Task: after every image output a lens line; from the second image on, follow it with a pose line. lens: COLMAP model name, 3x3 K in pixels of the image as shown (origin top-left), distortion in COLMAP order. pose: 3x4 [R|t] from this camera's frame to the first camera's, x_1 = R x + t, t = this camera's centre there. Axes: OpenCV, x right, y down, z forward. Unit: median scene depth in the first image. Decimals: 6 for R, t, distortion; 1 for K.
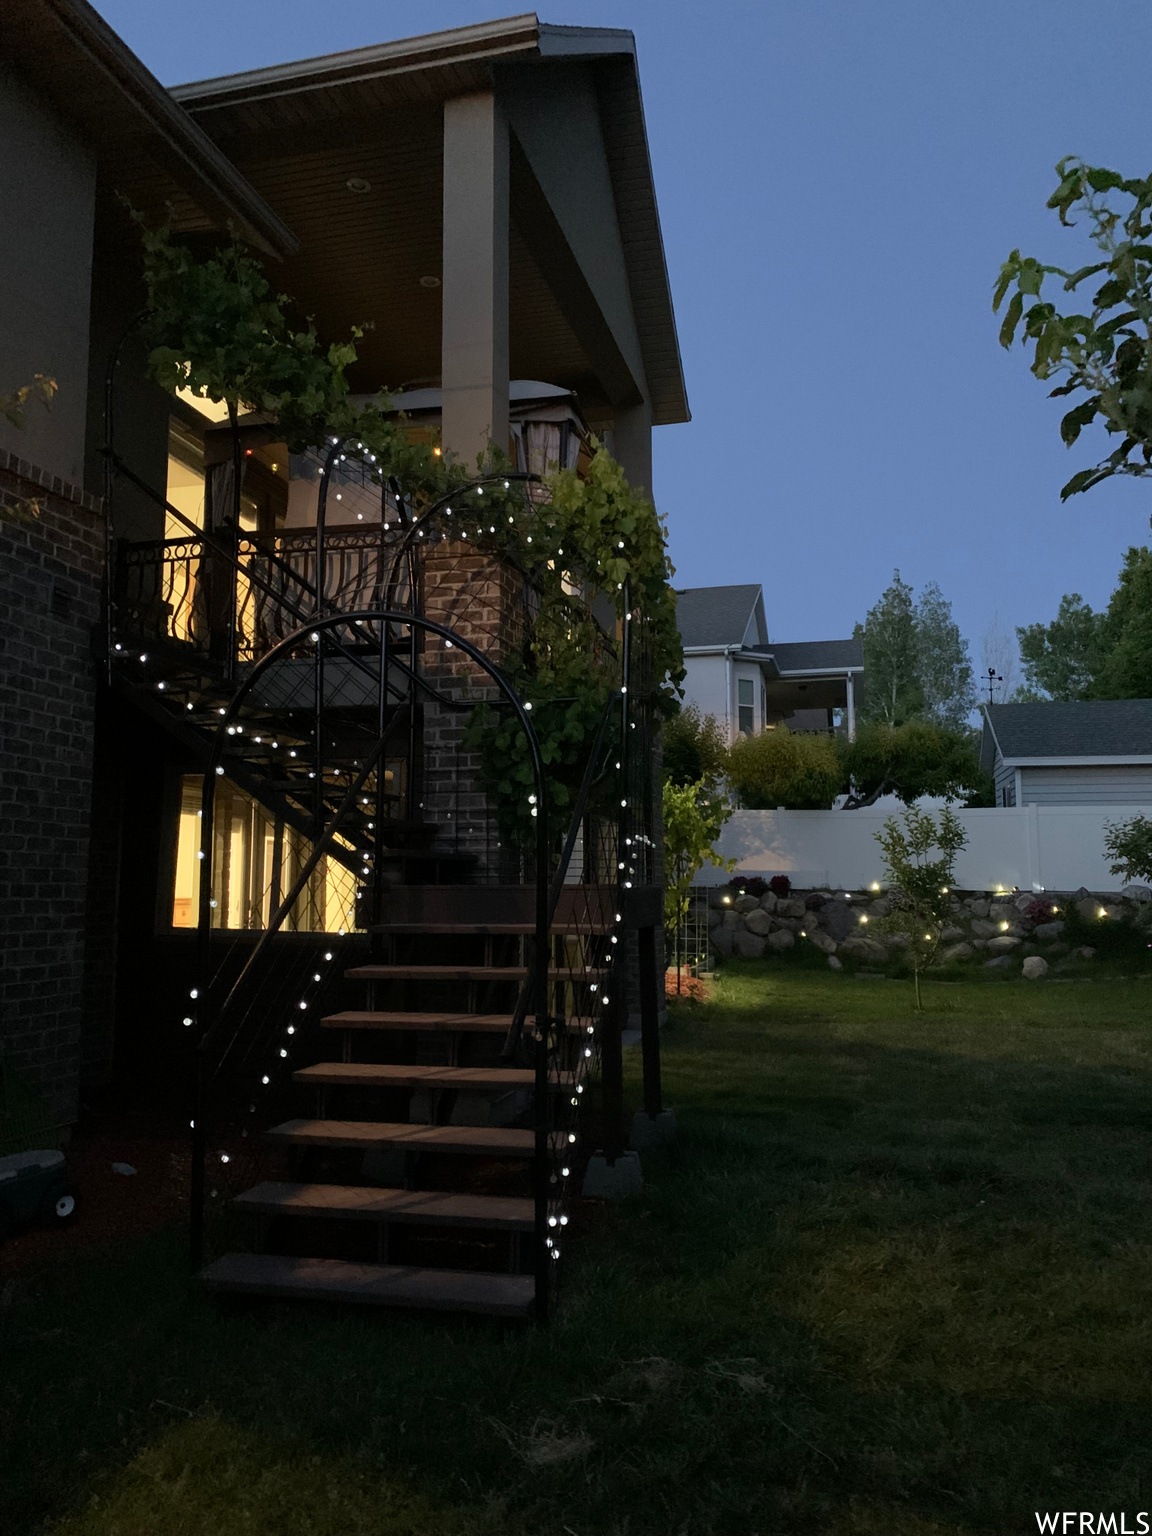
lens RADIAL K [[1142.4, 0, 576.0], [0, 1142.4, 768.0], [0, 0, 1]] dist [0.080326, -0.205888]
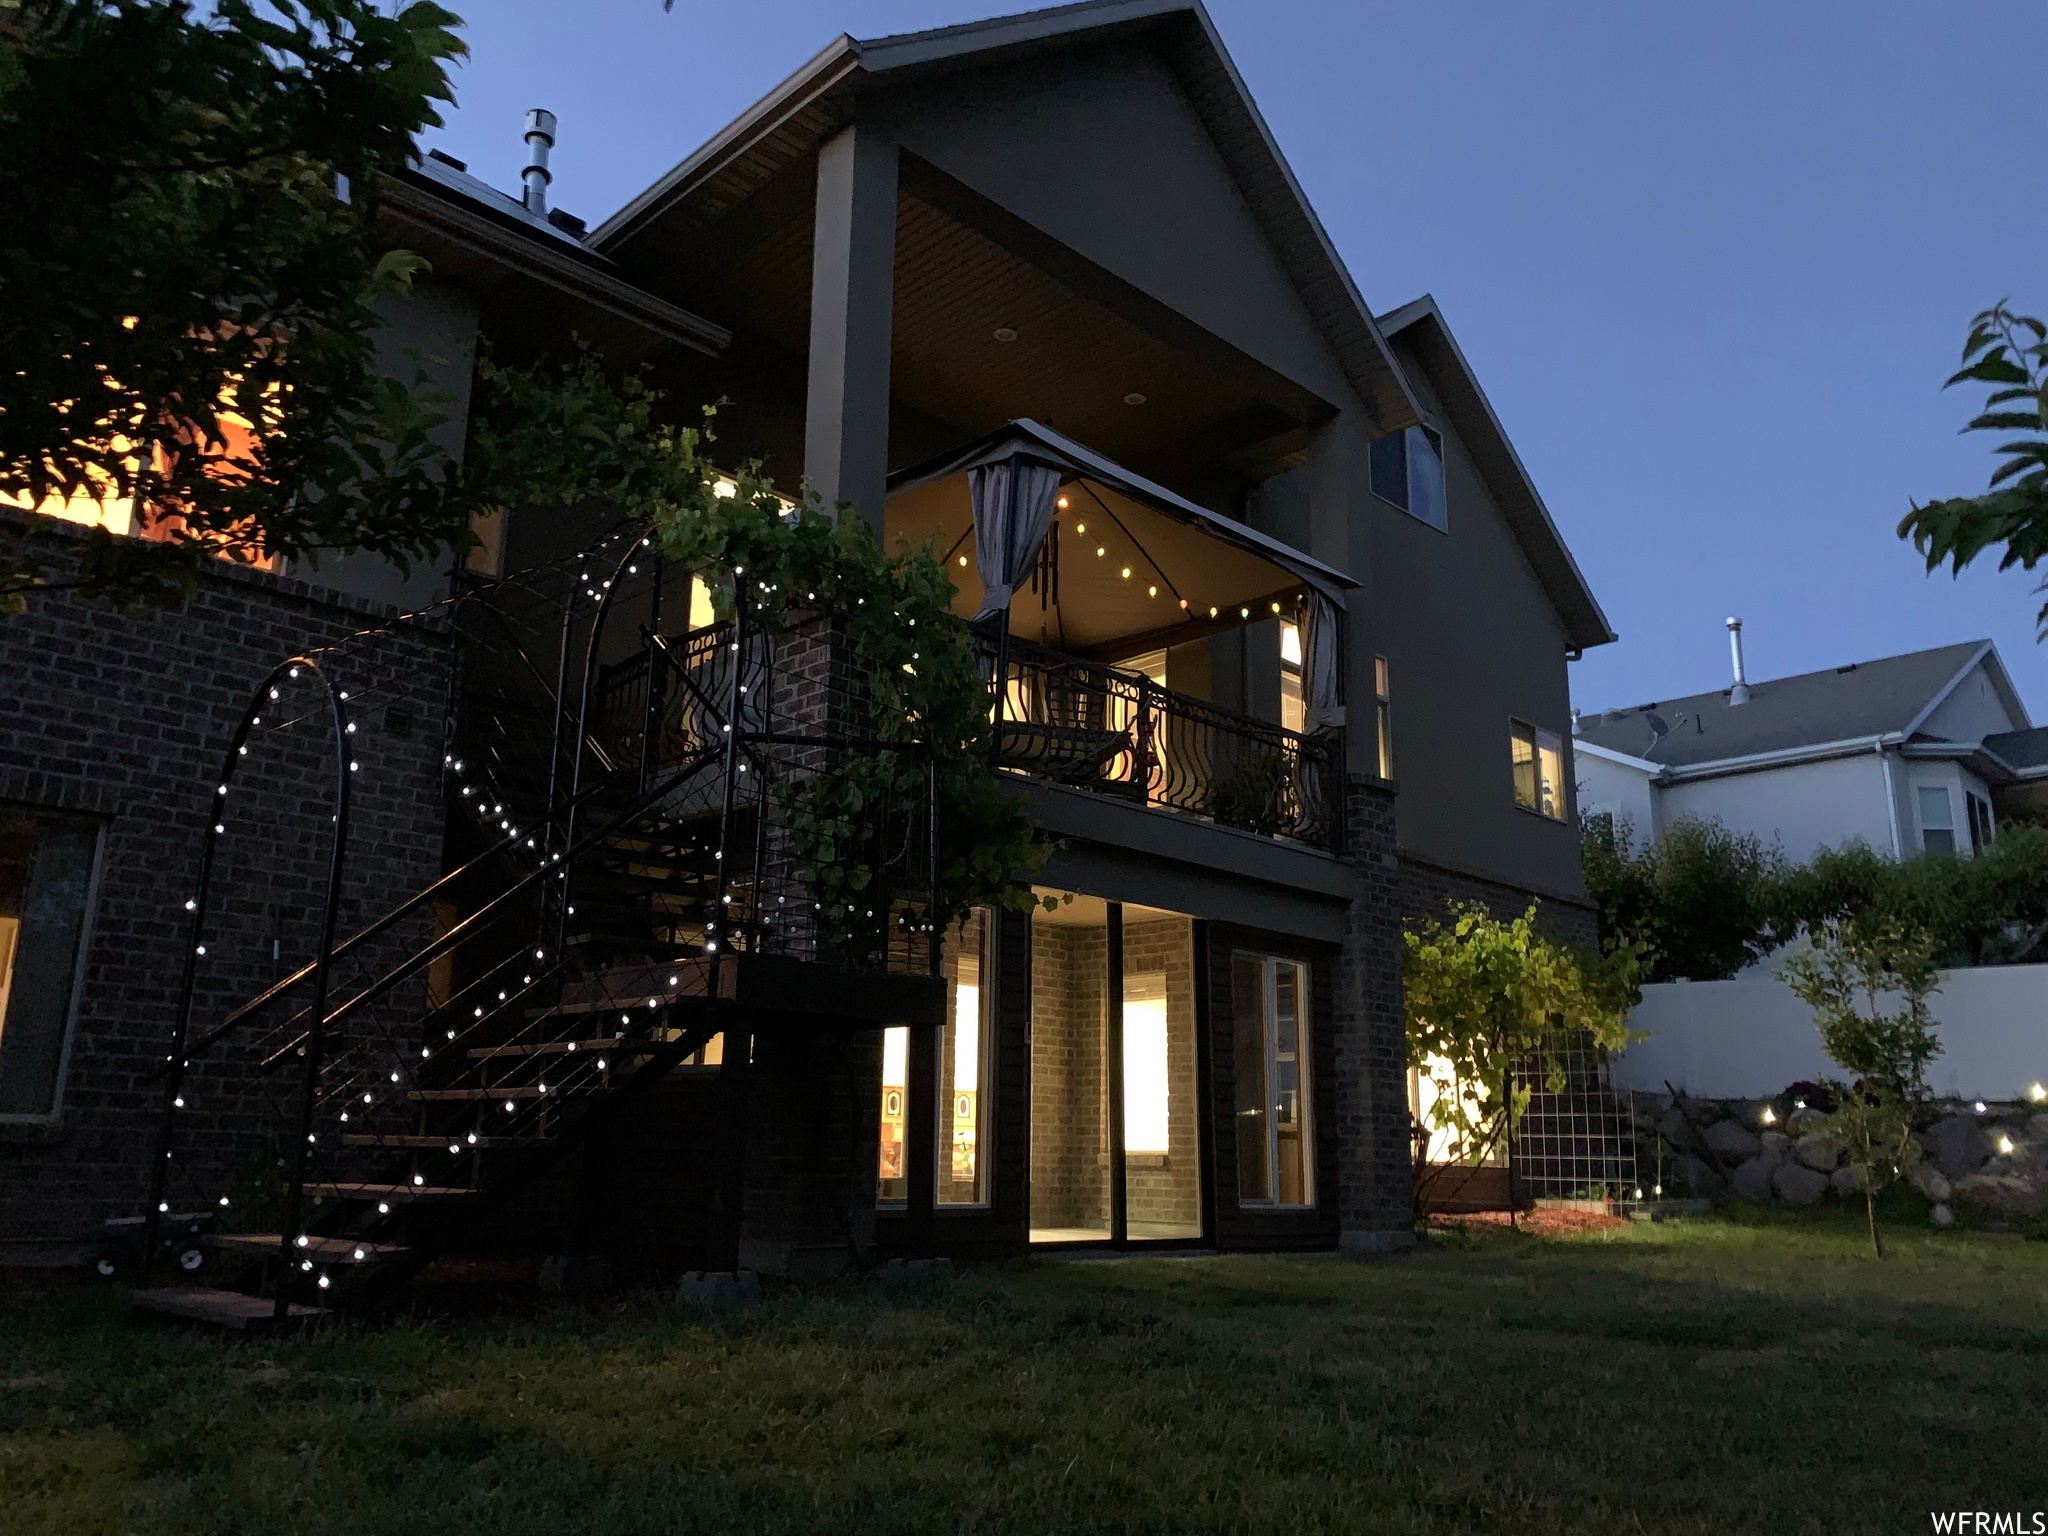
lens RADIAL K [[1543.5, 0, 1028.7], [0, 1543.5, 775.5], [0, 0, 1]] dist [0.007738, -0.005666]
pose [[0.862056, -0.107723, -0.495233, 0.534942], [0.037082, 0.987938, -0.150347, 0.099526], [0.505455, 0.111243, 0.855652, 0.064044]]
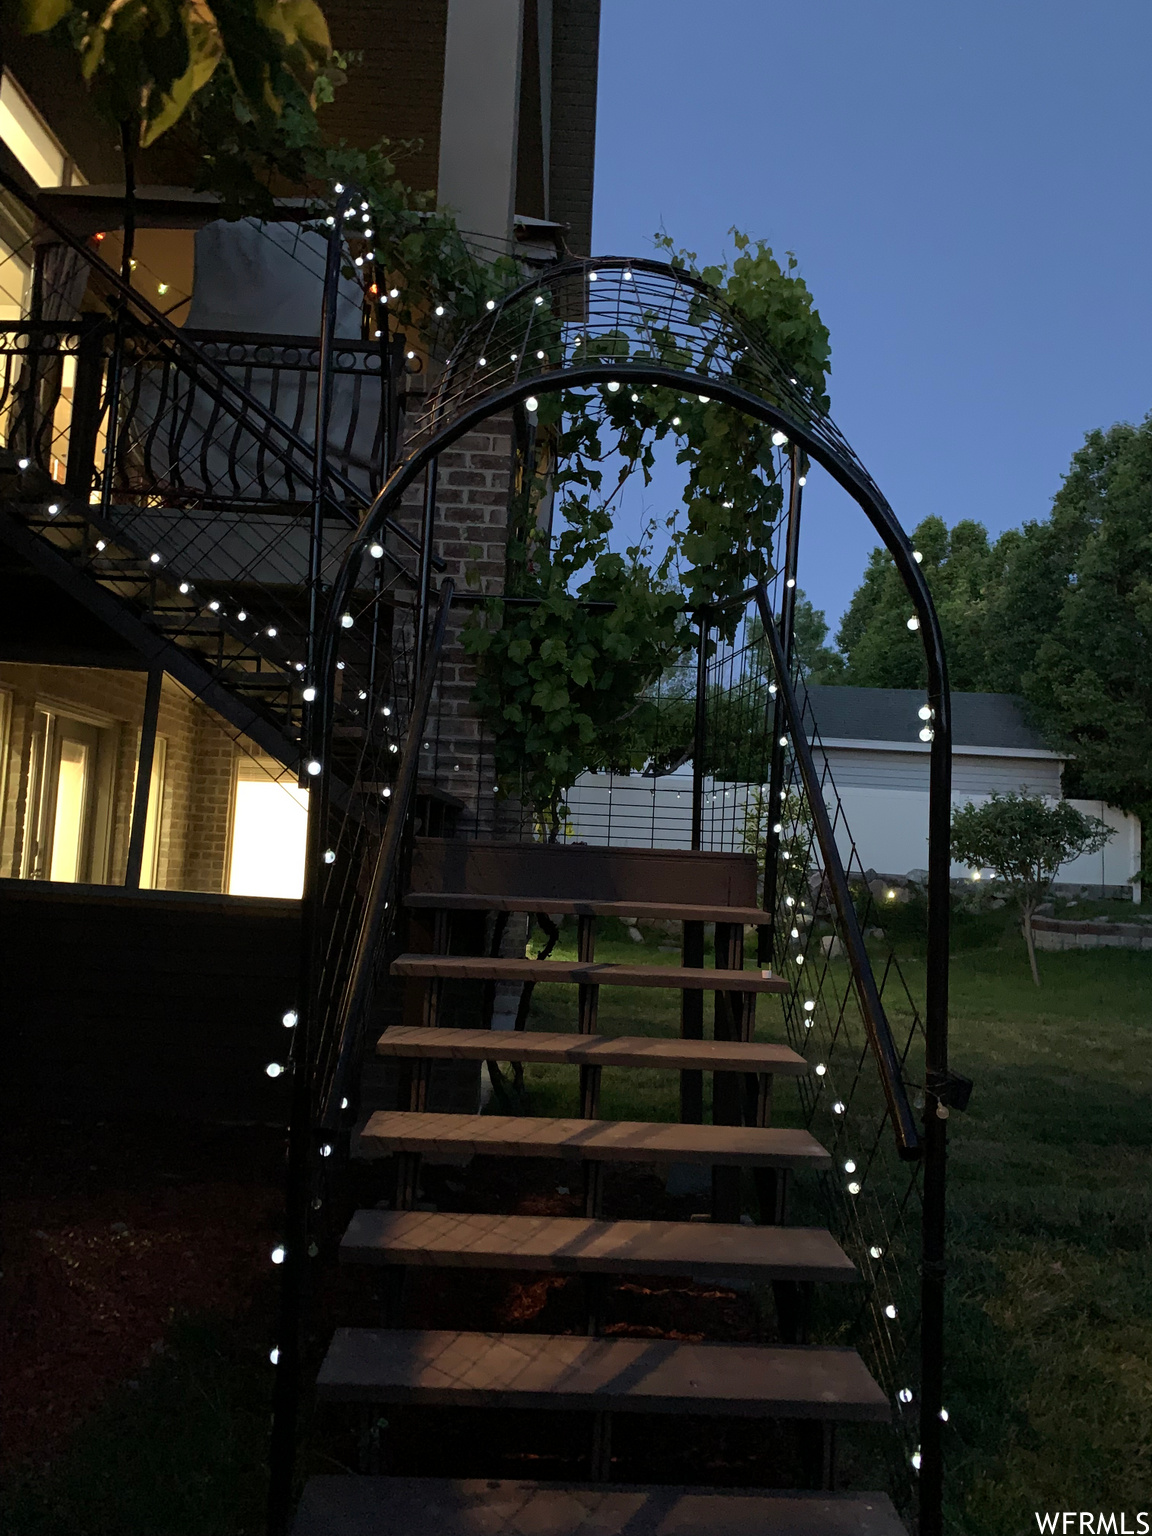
lens RADIAL K [[1142.0, 0, 570.4], [0, 1142.0, 773.4], [0, 0, 1]] dist [0.024369, -0.001831]
pose [[0.965731, 0.067371, 0.250650, -0.169408], [-0.077008, 0.996614, 0.028830, 0.025635], [-0.247859, -0.047144, 0.967648, 0.215637]]
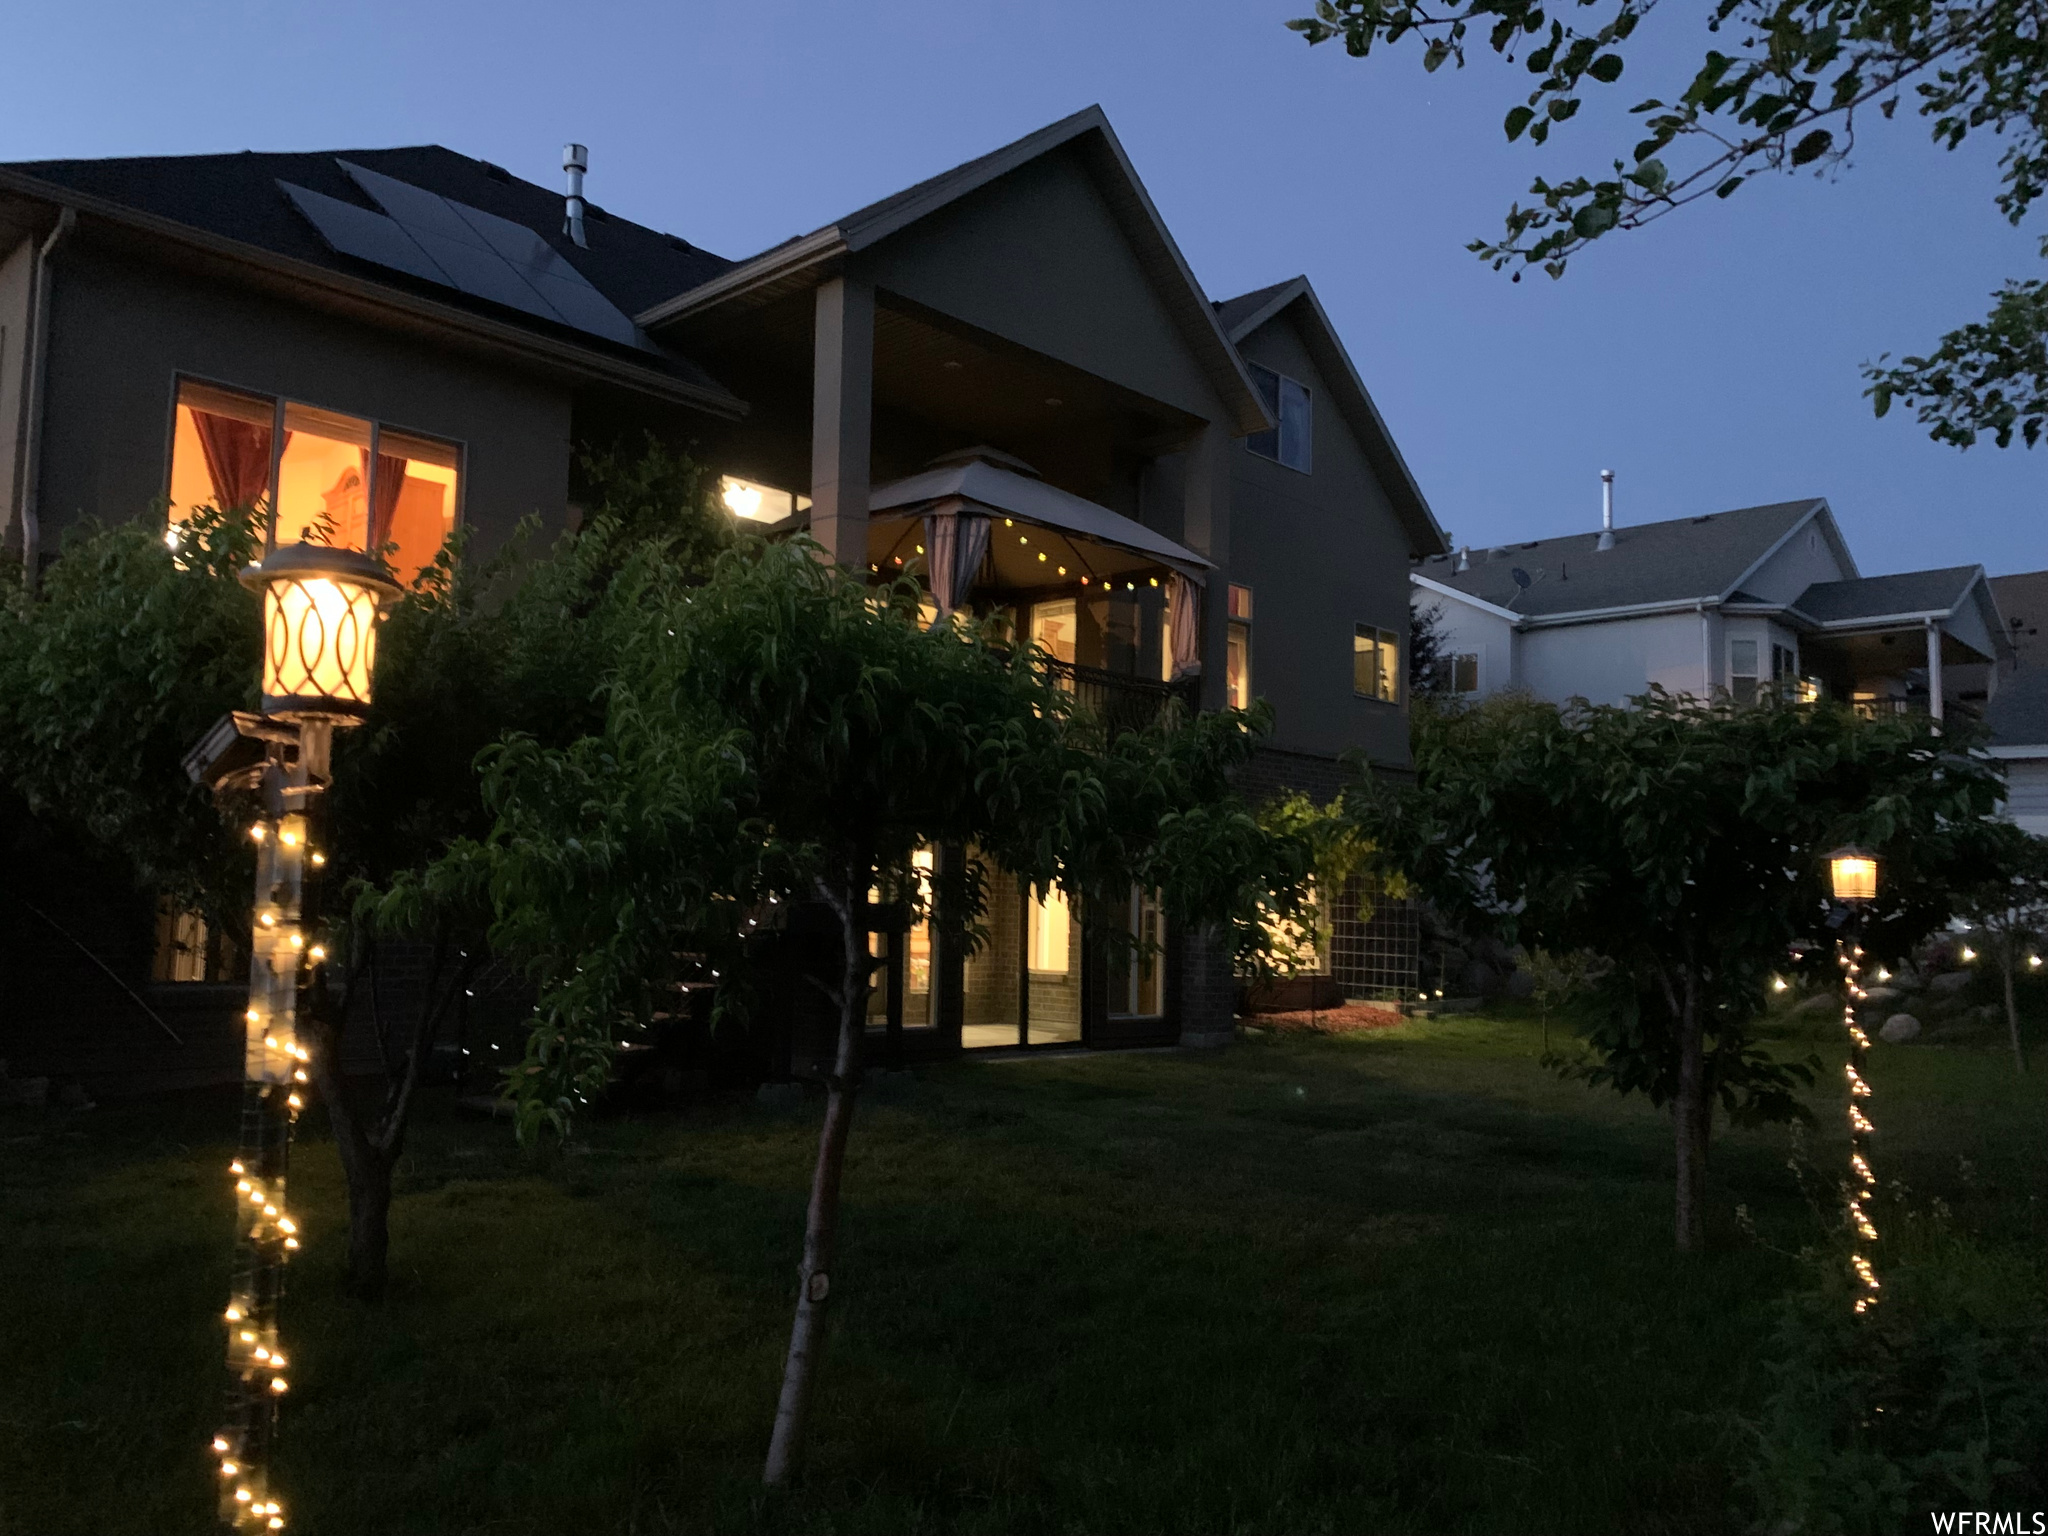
lens RADIAL K [[1523.3, 0, 1024.0], [0, 1523.3, 768.0], [0, 0, 1]] dist [0.080326, -0.205888]
pose [[0.877135, -0.021574, -0.479759, 0.806698], [0.026874, 0.999630, 0.004183, -0.042838], [0.479491, -0.016562, 0.877390, -0.360703]]
